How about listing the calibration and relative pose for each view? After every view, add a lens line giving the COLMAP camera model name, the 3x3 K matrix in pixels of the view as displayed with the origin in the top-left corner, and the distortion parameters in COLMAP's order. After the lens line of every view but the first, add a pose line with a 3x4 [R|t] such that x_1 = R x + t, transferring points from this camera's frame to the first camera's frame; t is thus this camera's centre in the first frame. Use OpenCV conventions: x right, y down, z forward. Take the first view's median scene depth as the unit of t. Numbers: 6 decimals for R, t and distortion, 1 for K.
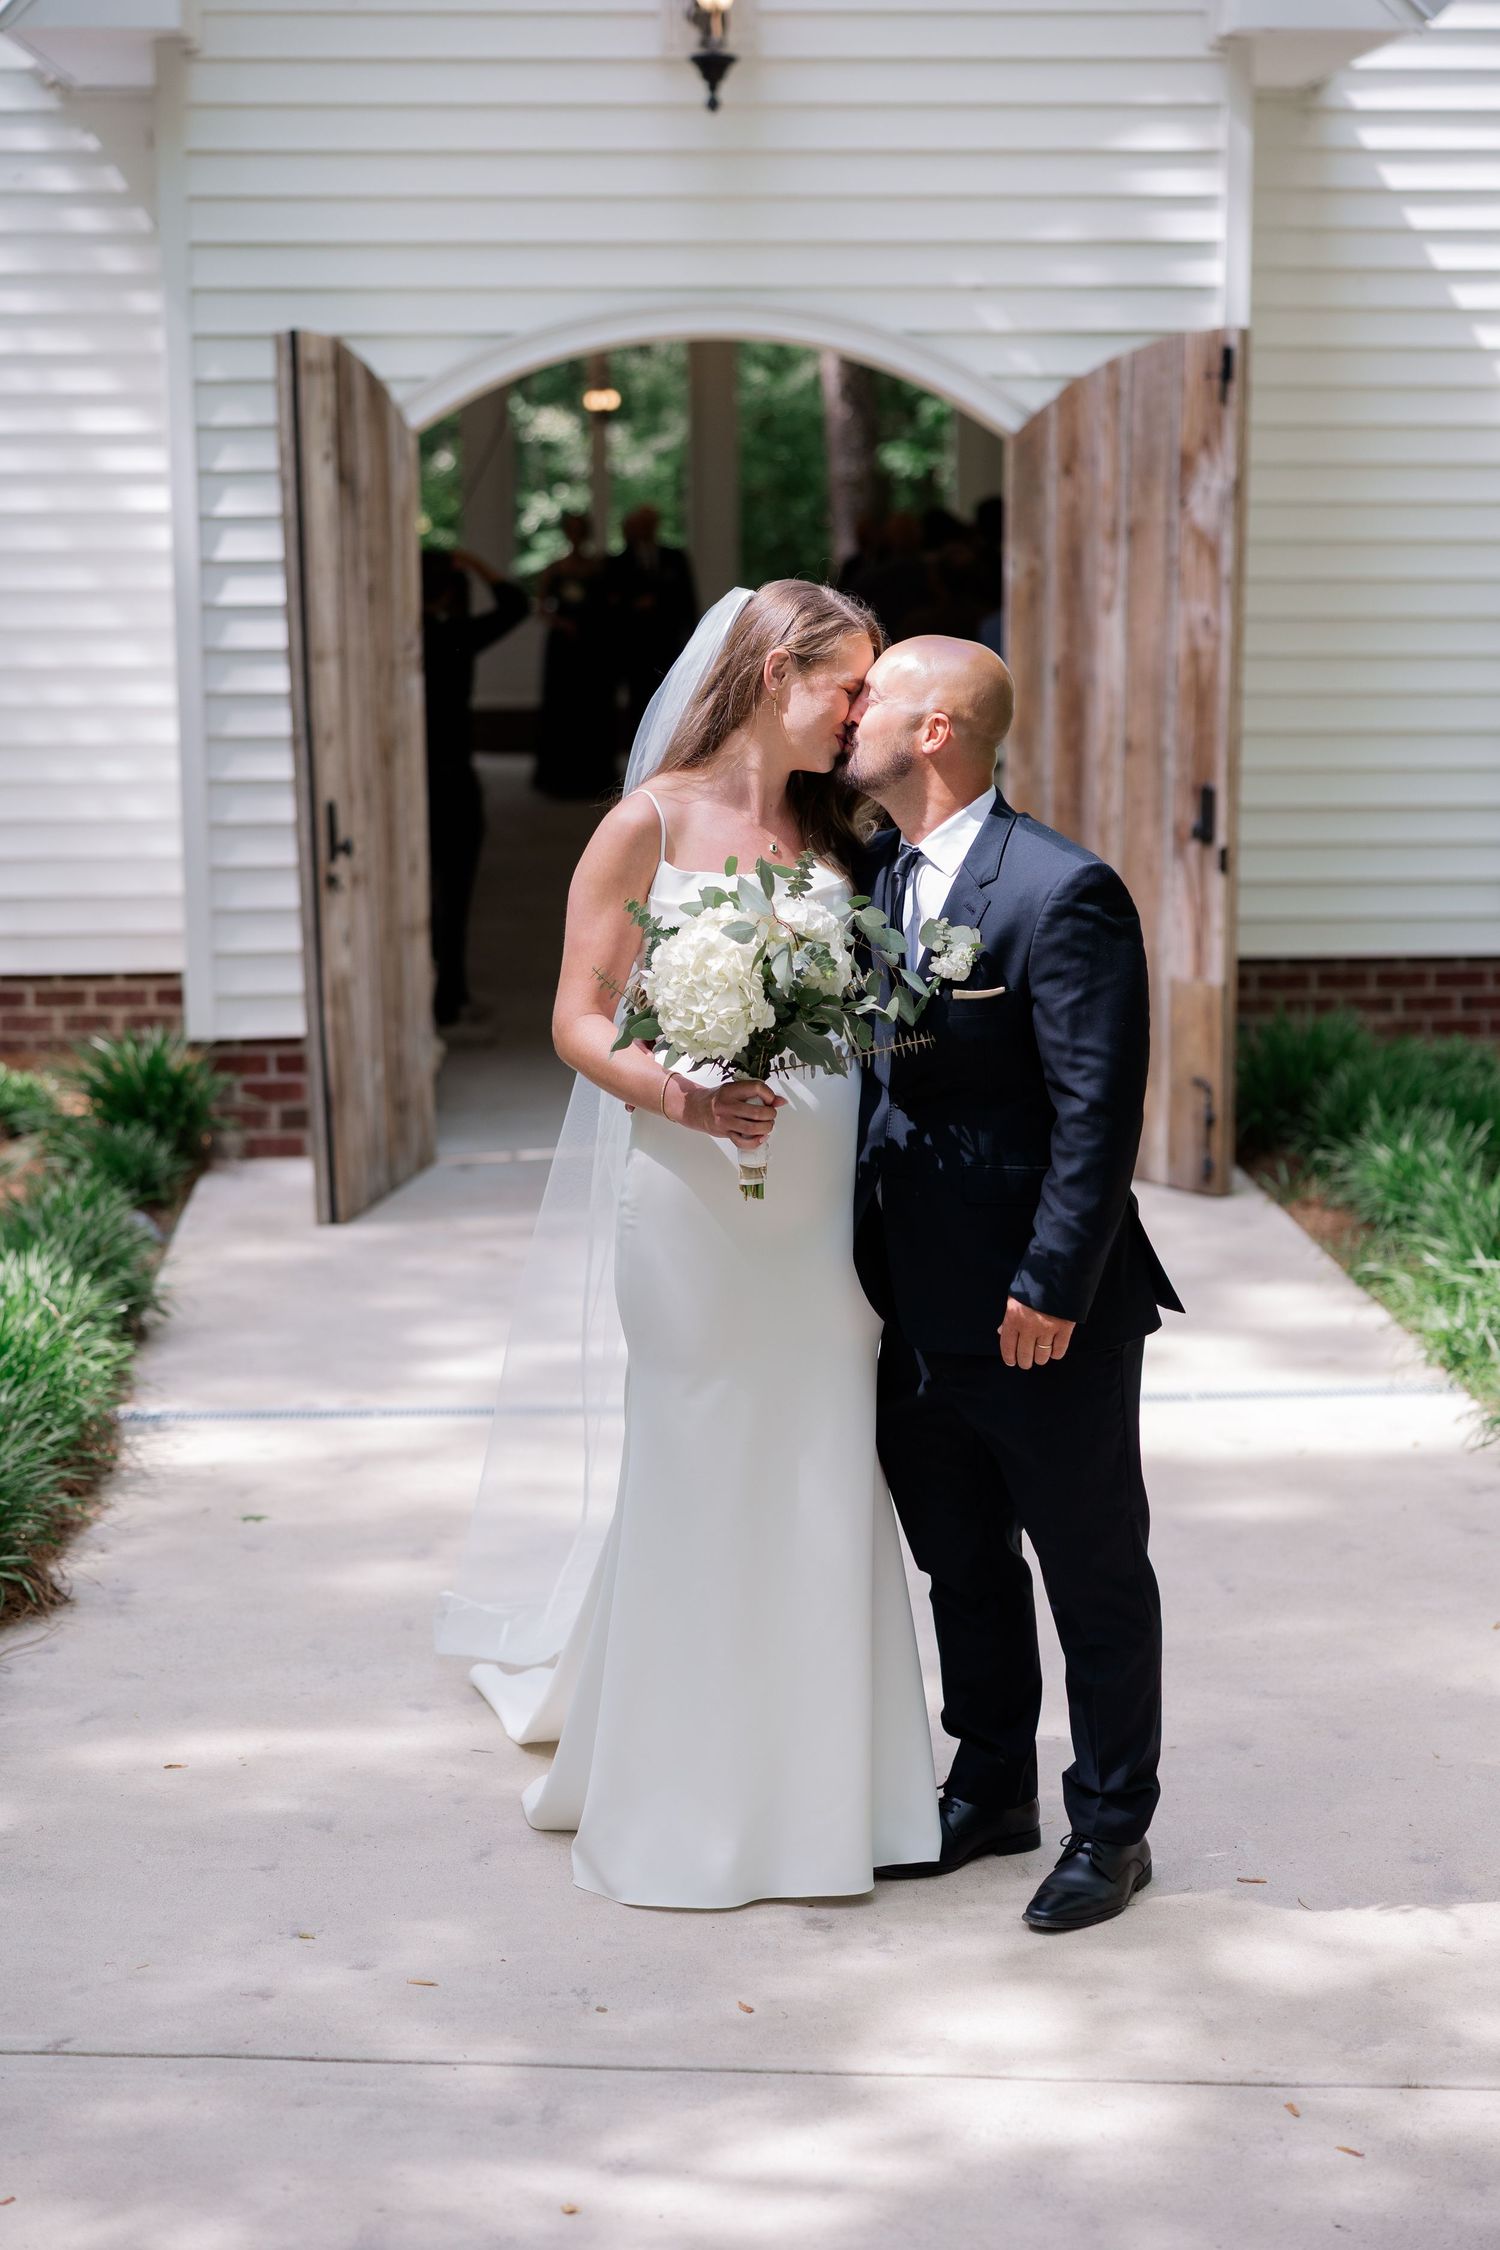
lens RADIAL K [[3597.2, 0, 750.0], [0, 3597.2, 1125.0], [0, 0, 1]] dist [-0.015378, -0.015667]
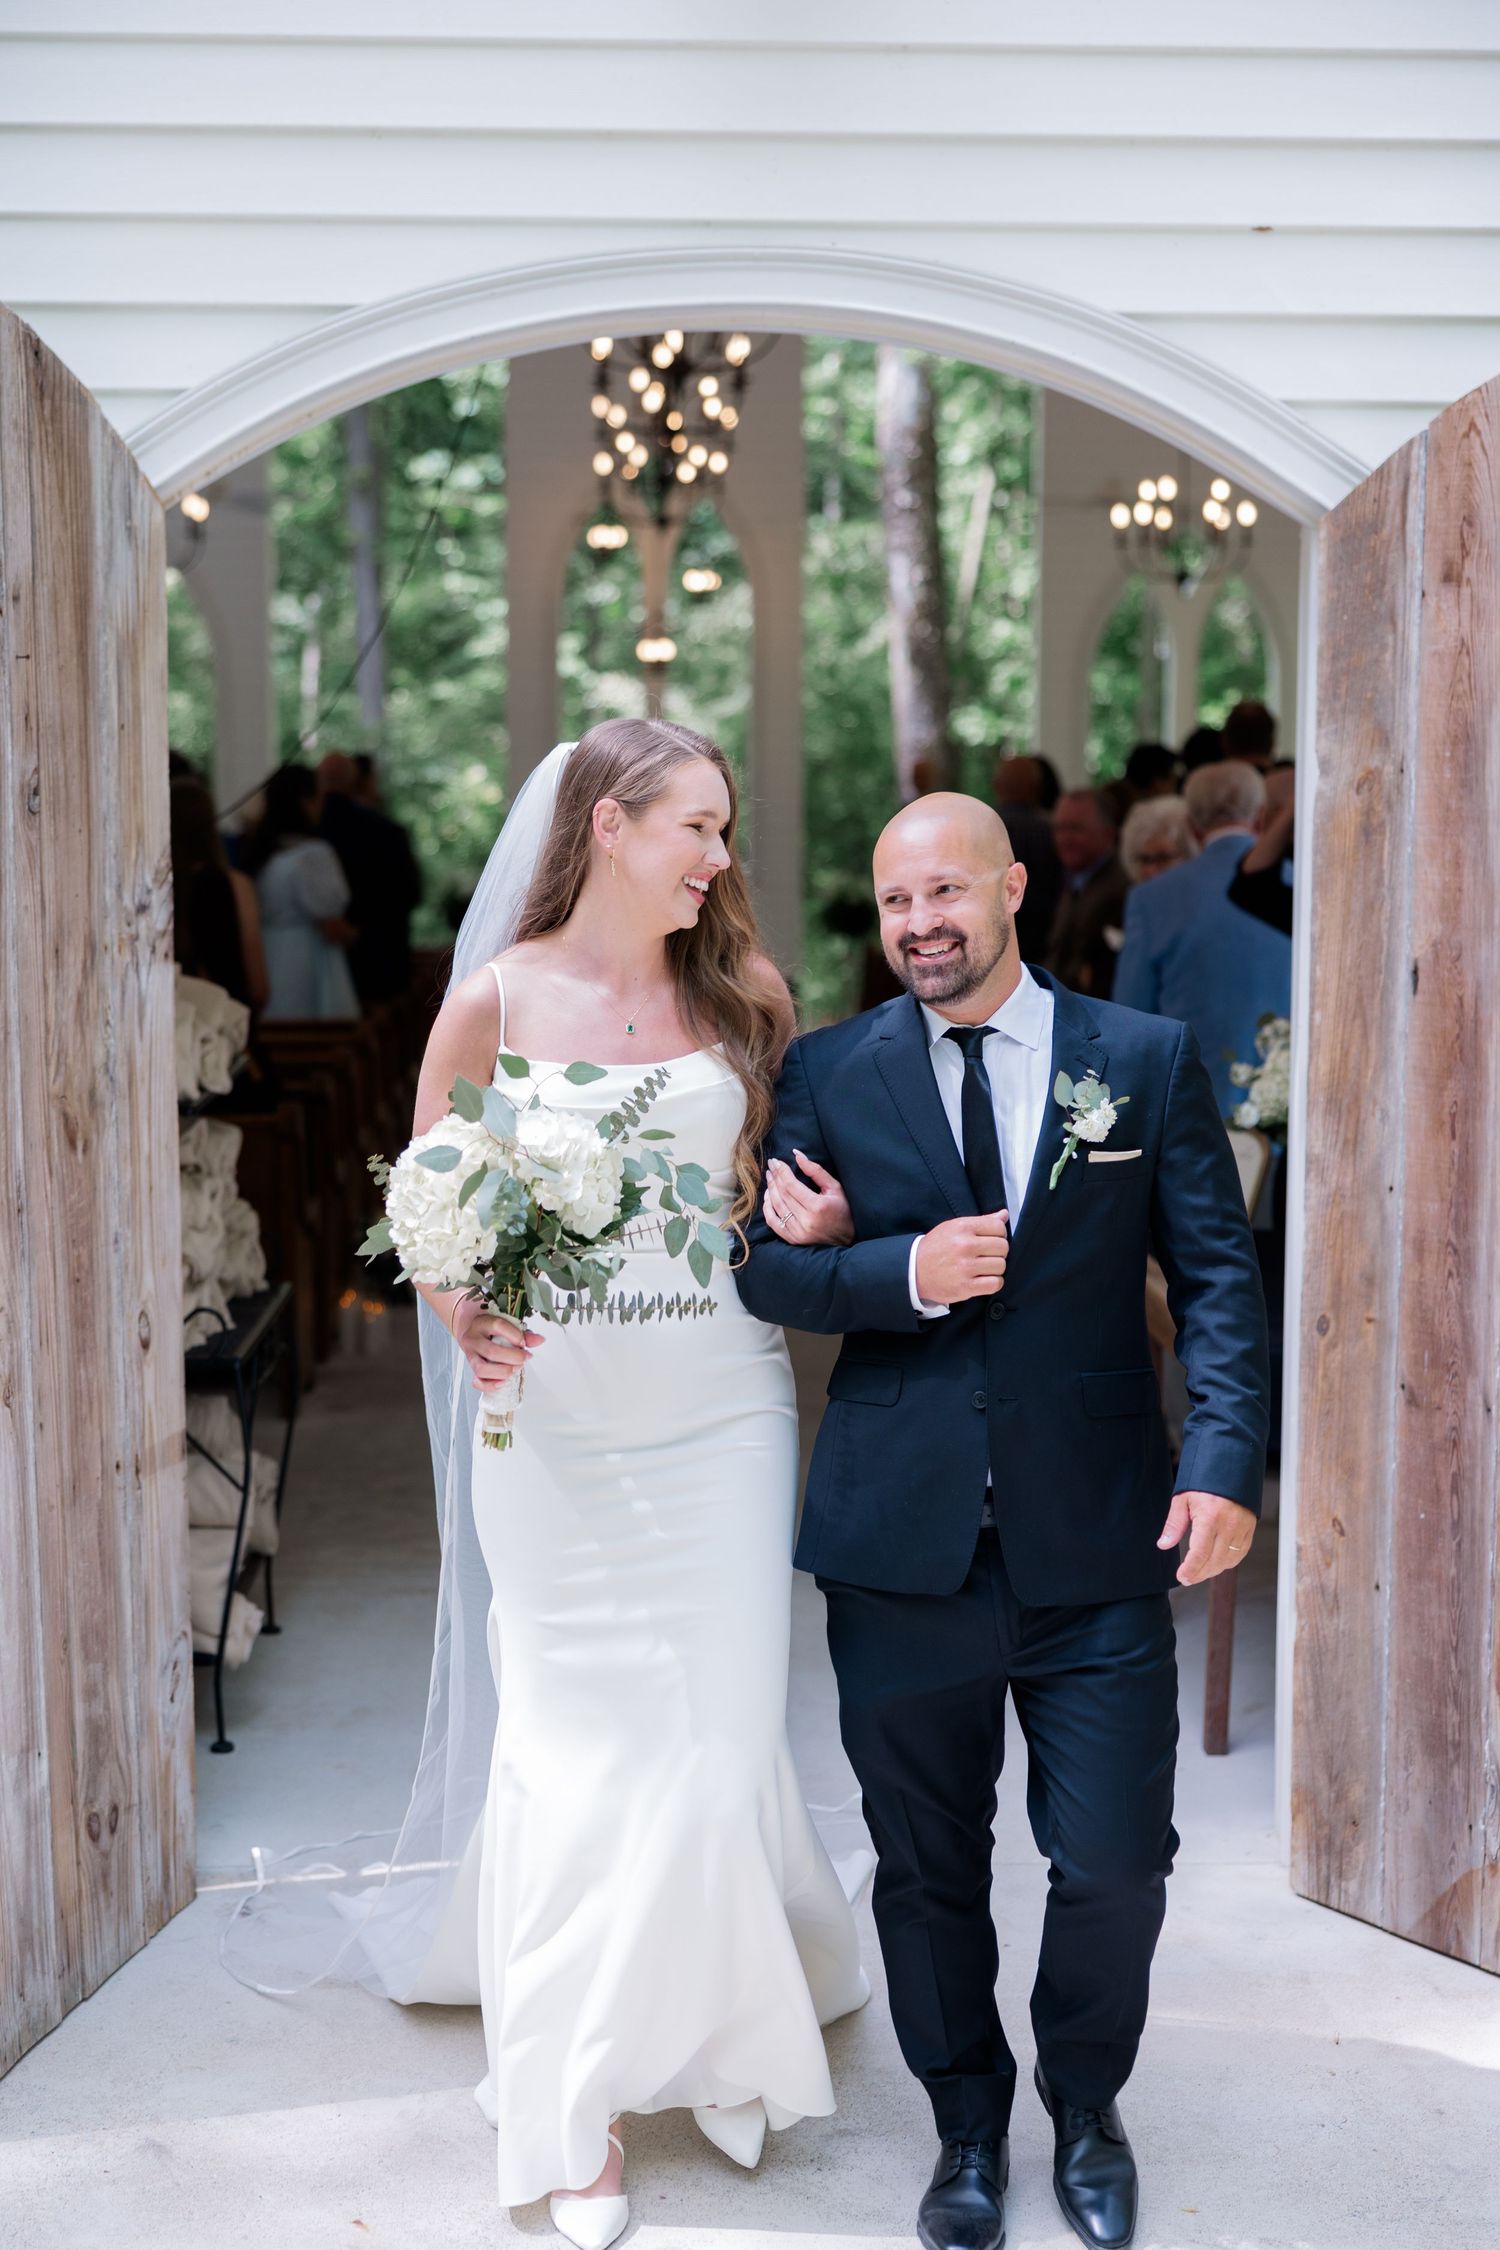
lens RADIAL K [[3189.5, 0, 750.0], [0, 3189.5, 1125.0], [0, 0, 1]] dist [-0.003624, -0.008306]
pose [[0.999749, 0.011457, -0.019262, 0.000226], [-0.012723, 0.997676, -0.066935, -0.073675], [0.018450, 0.067163, 0.997571, 0.550822]]
